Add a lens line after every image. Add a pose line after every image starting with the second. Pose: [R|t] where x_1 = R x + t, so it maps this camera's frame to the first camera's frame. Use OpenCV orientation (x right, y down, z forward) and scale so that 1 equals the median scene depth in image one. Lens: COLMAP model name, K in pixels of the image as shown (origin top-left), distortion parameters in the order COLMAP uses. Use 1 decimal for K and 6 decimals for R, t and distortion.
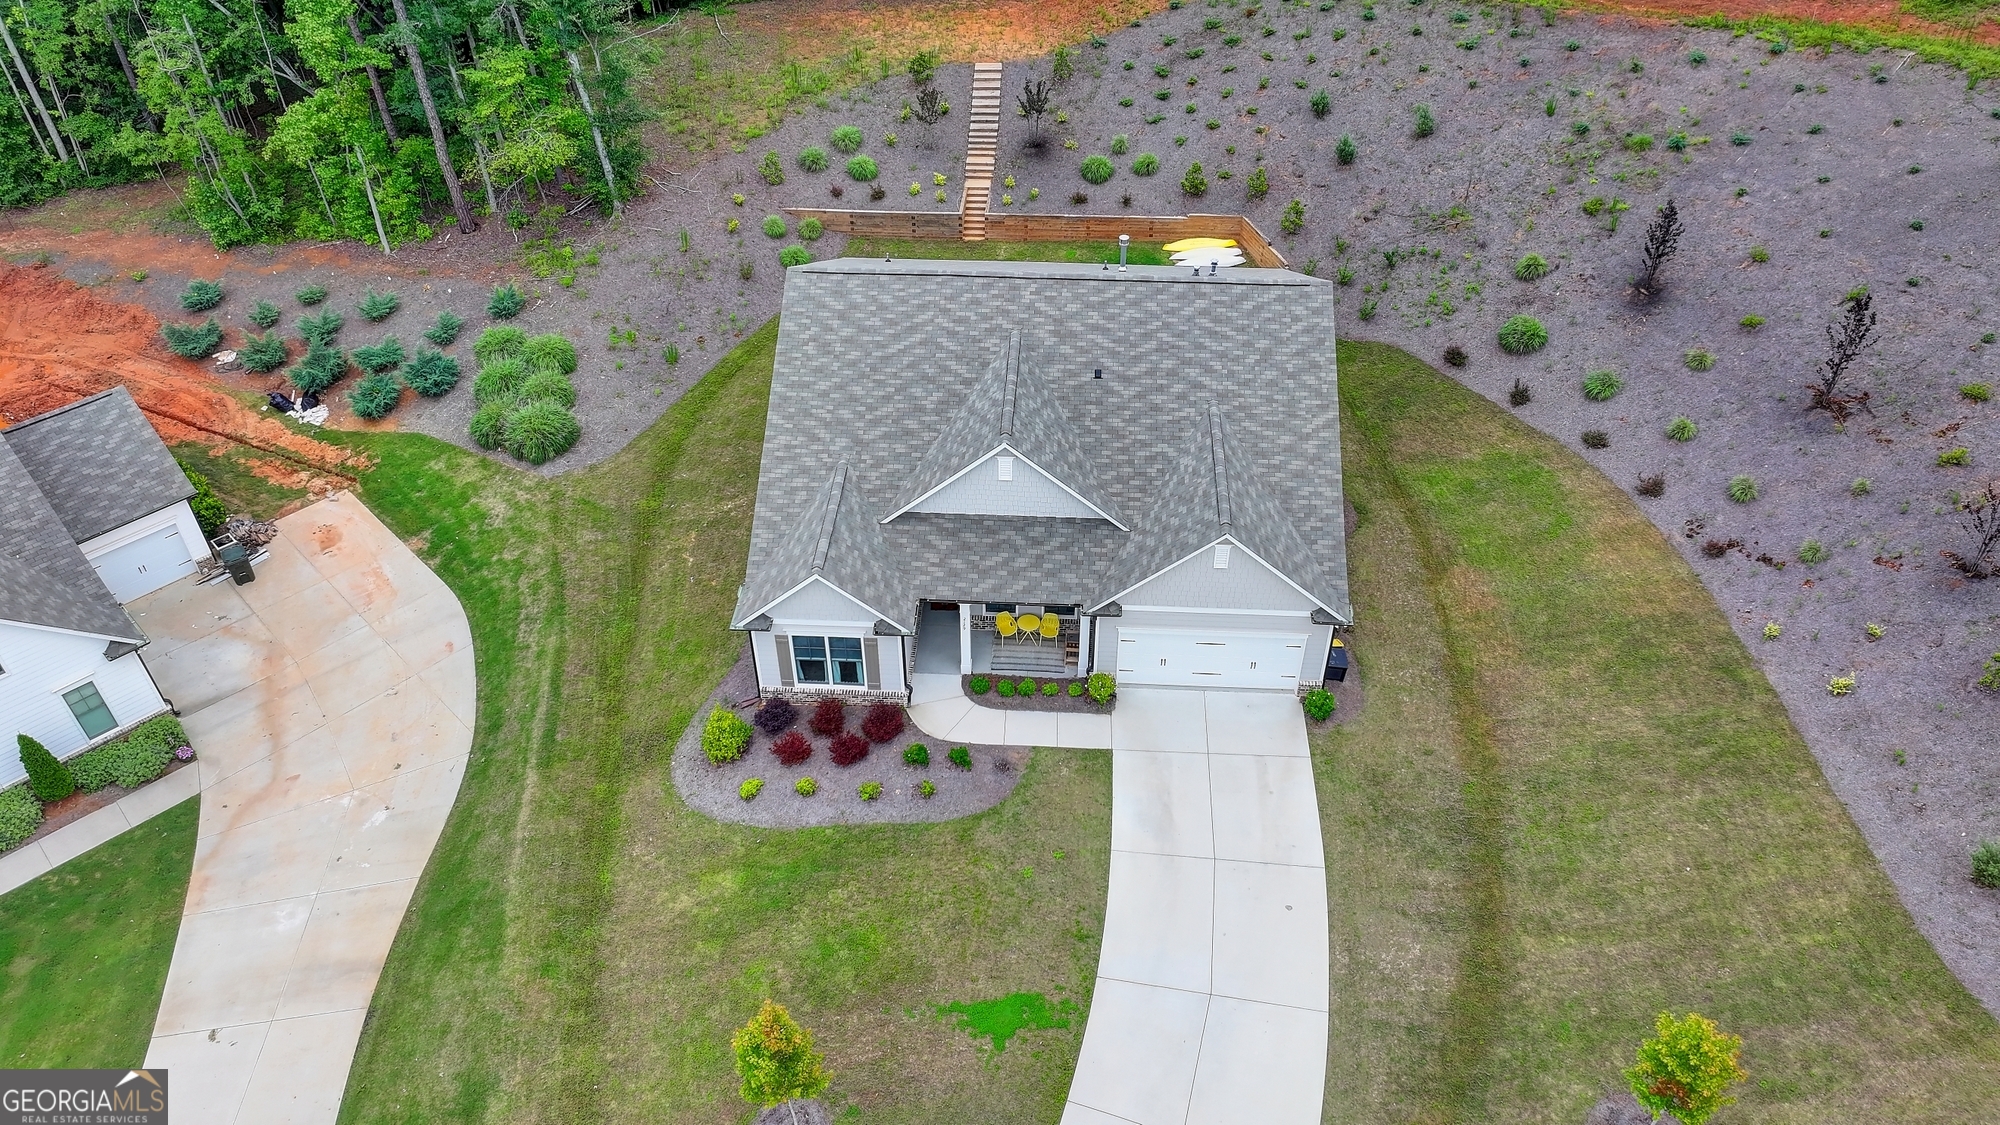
lens RADIAL K [[1404.0, 0, 1012.8], [0, 1404.0, 553.5], [0, 0, 1]] dist [0.001262, 0.014743]
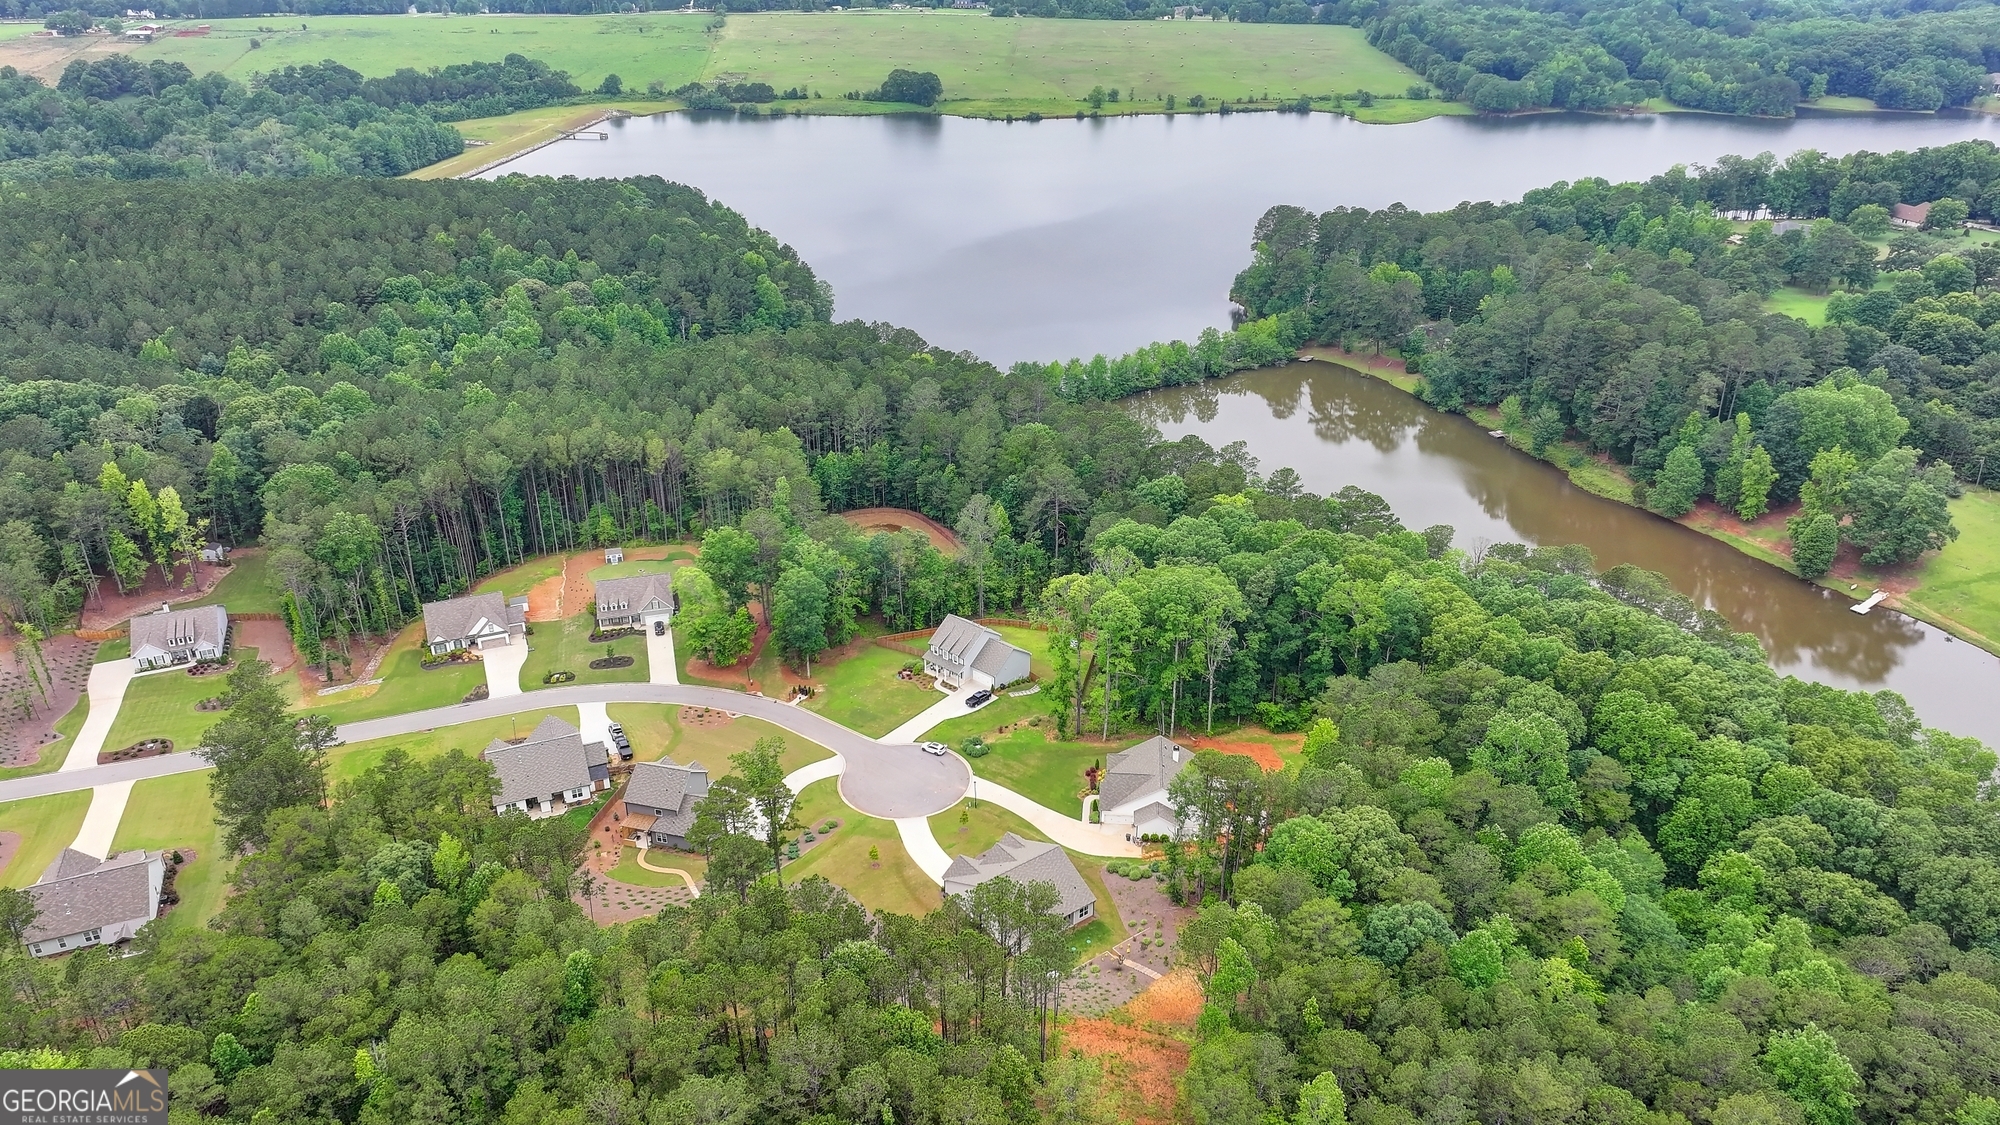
lens RADIAL K [[1404.0, 0, 1005.1], [0, 1404.0, 558.5], [0, 0, 1]] dist [0.001262, 0.014743]
pose [[-0.766719, 0.287984, -0.573766, 2.667208], [-0.410089, 0.467927, 0.782861, -4.670709], [0.493932, 0.835529, -0.240670, 1.240966]]
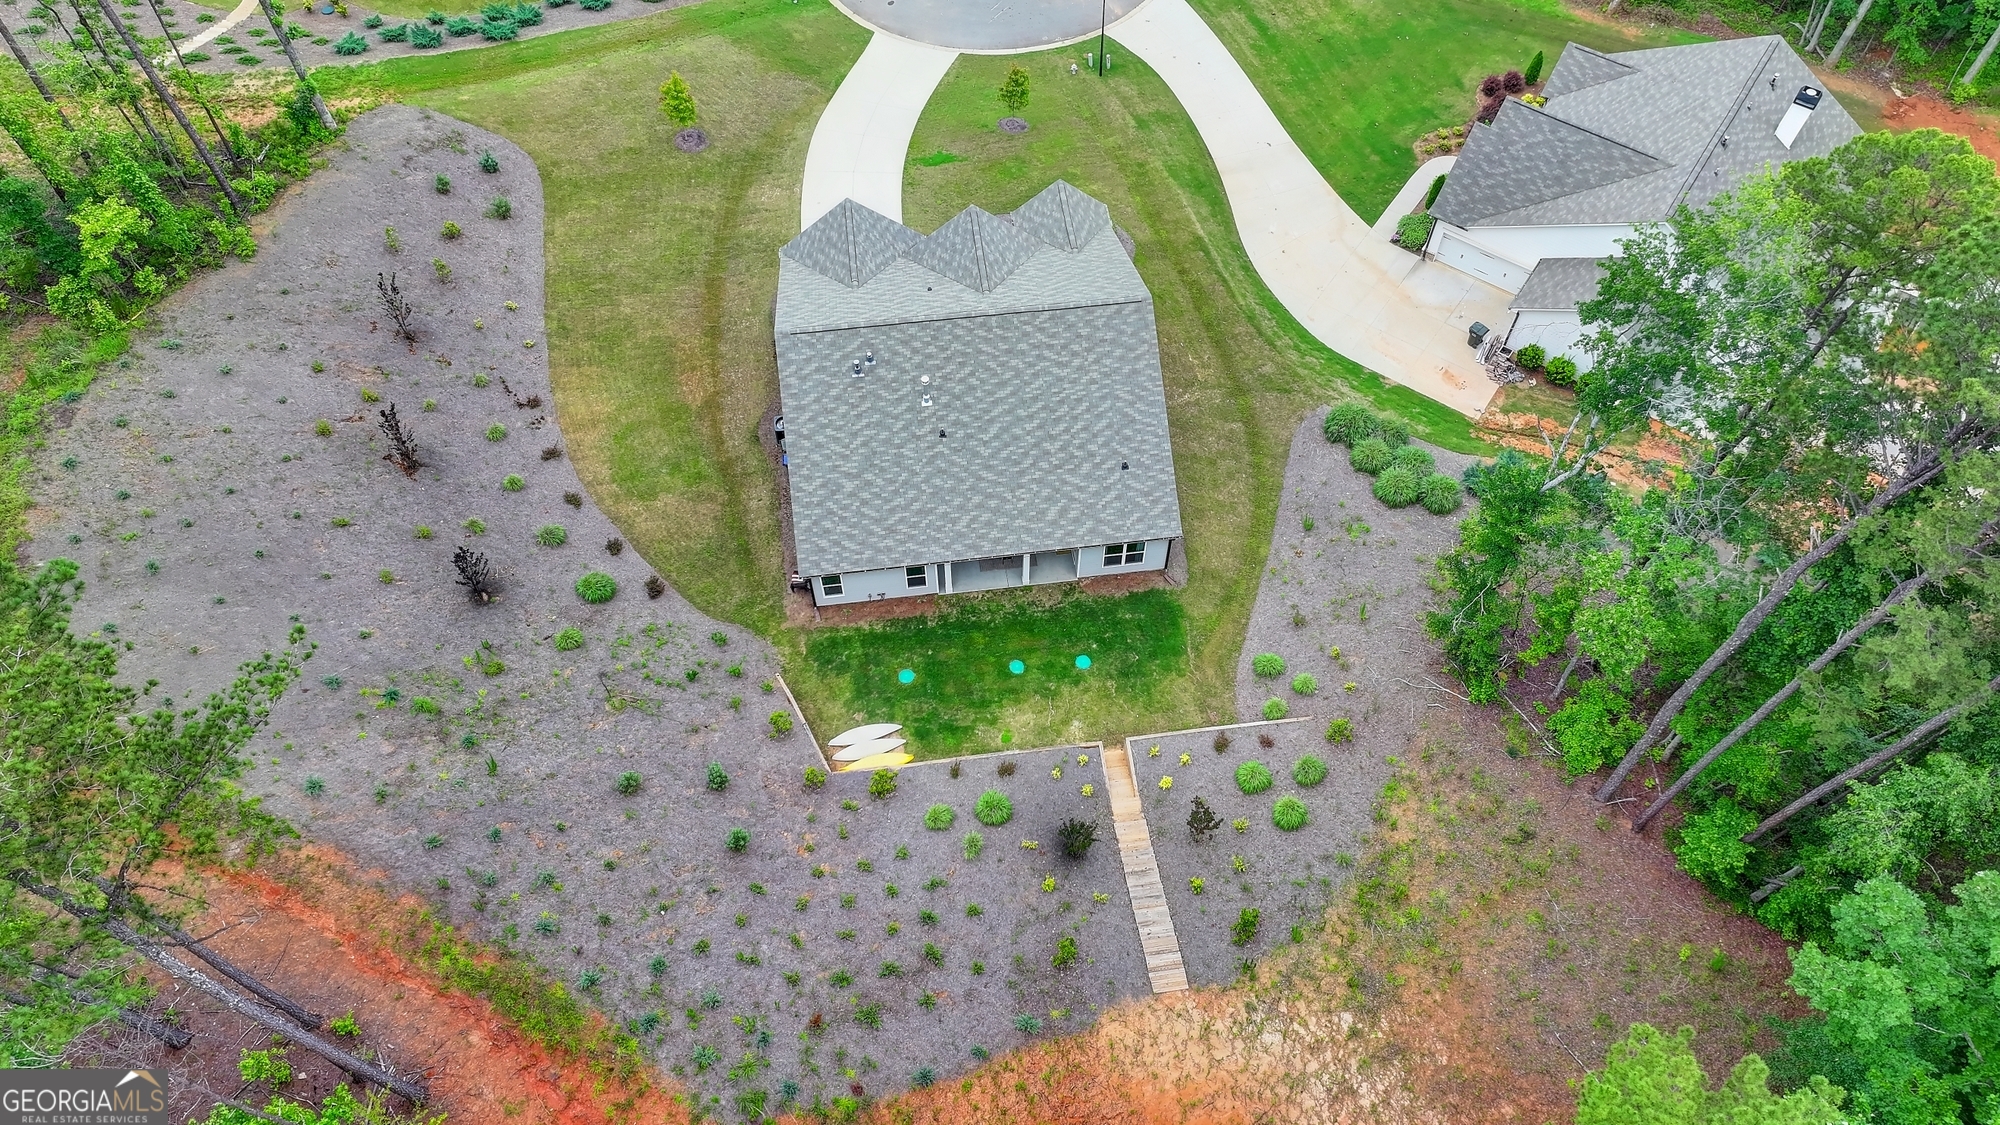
lens RADIAL K [[1404.0, 0, 1004.0], [0, 1404.0, 551.7], [0, 0, 1]] dist [0.001262, 0.014743]
pose [[-0.984122, 0.149157, -0.096214, 0.161953], [-0.113627, -0.112982, 0.987079, -1.596462], [0.136359, 0.982338, 0.128136, 1.027902]]
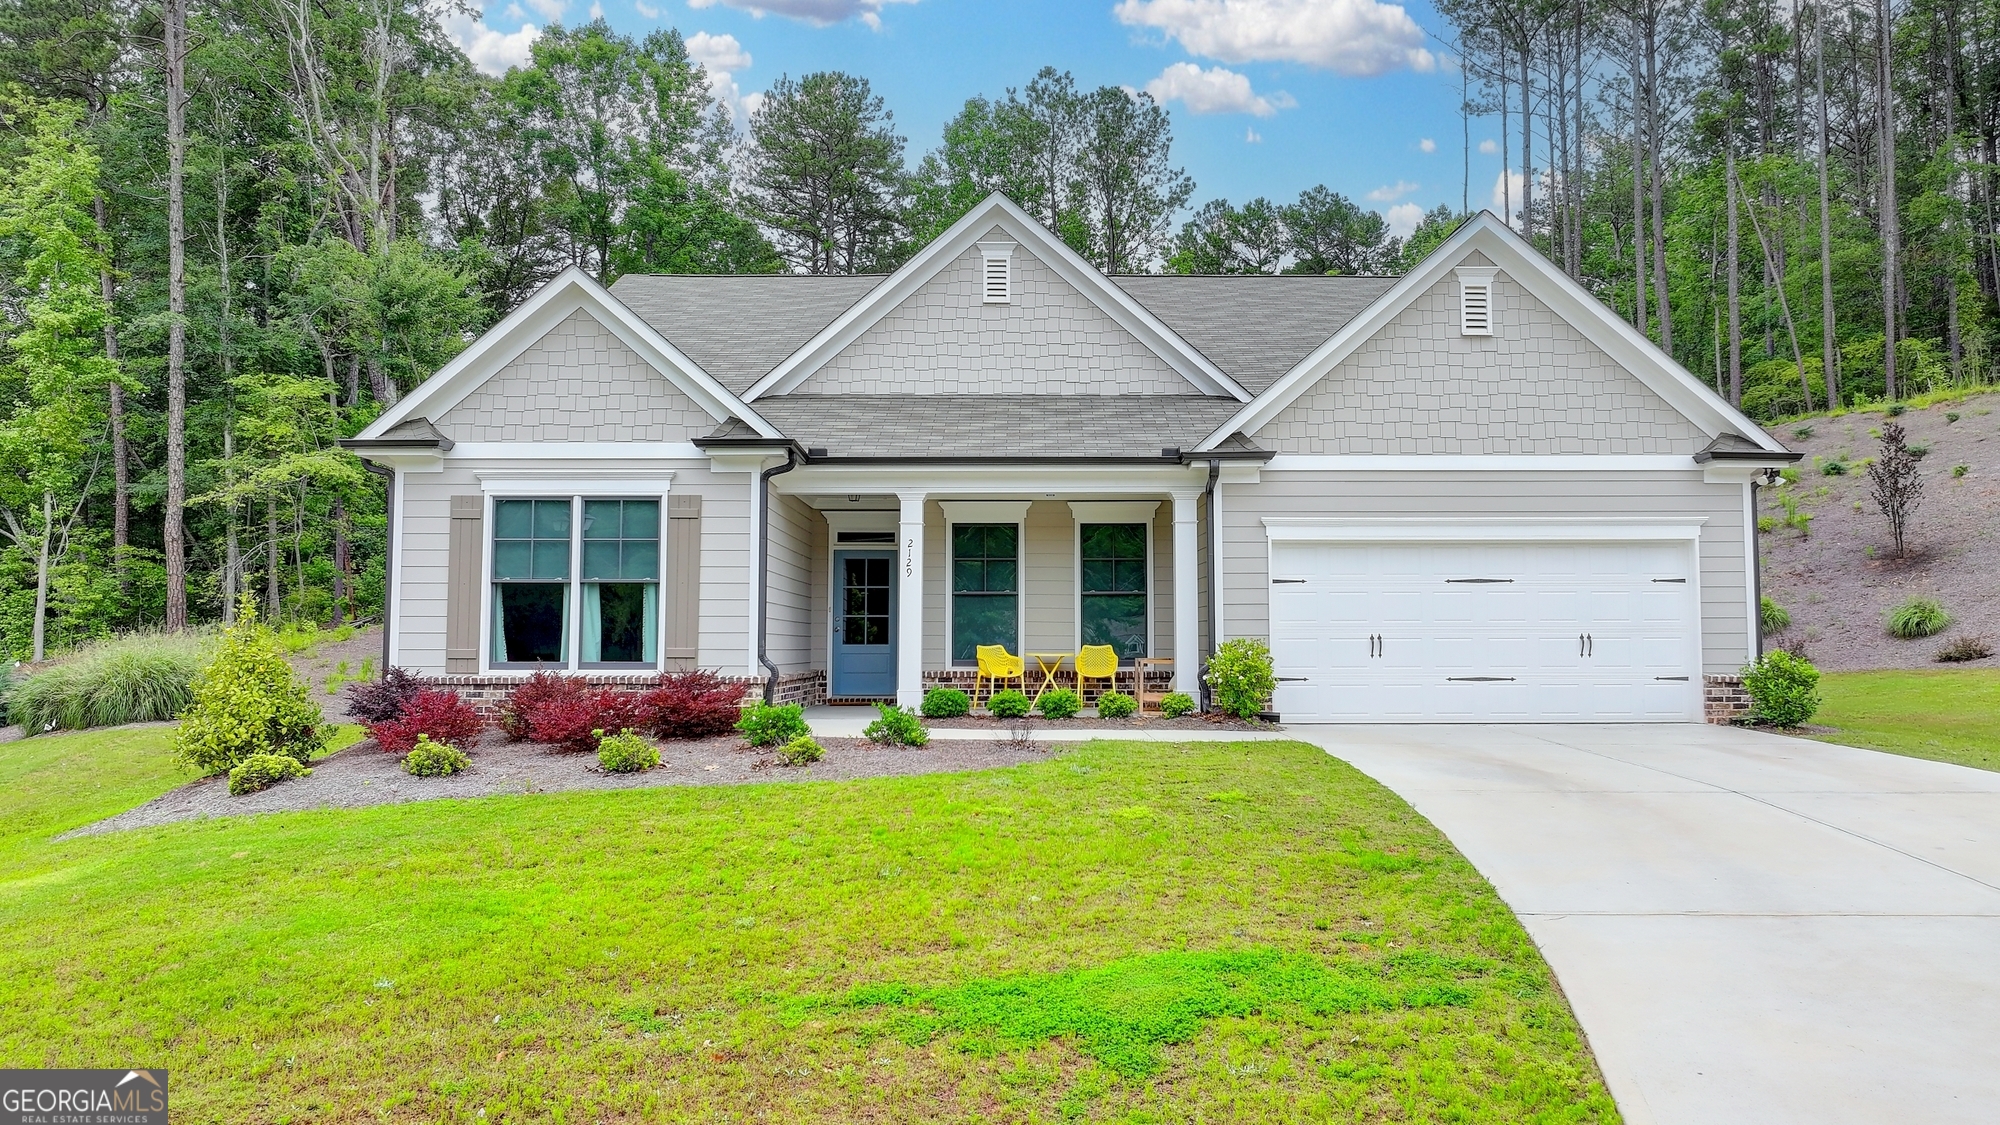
lens RADIAL K [[1404.0, 0, 1001.6], [0, 1404.0, 562.0], [0, 0, 1]] dist [0.001262, 0.014743]
pose [[0.998748, -0.001917, 0.049995, -0.024935], [0.035488, 0.731522, -0.680893, 0.312468], [-0.035267, 0.681815, 0.730674, 0.612772]]
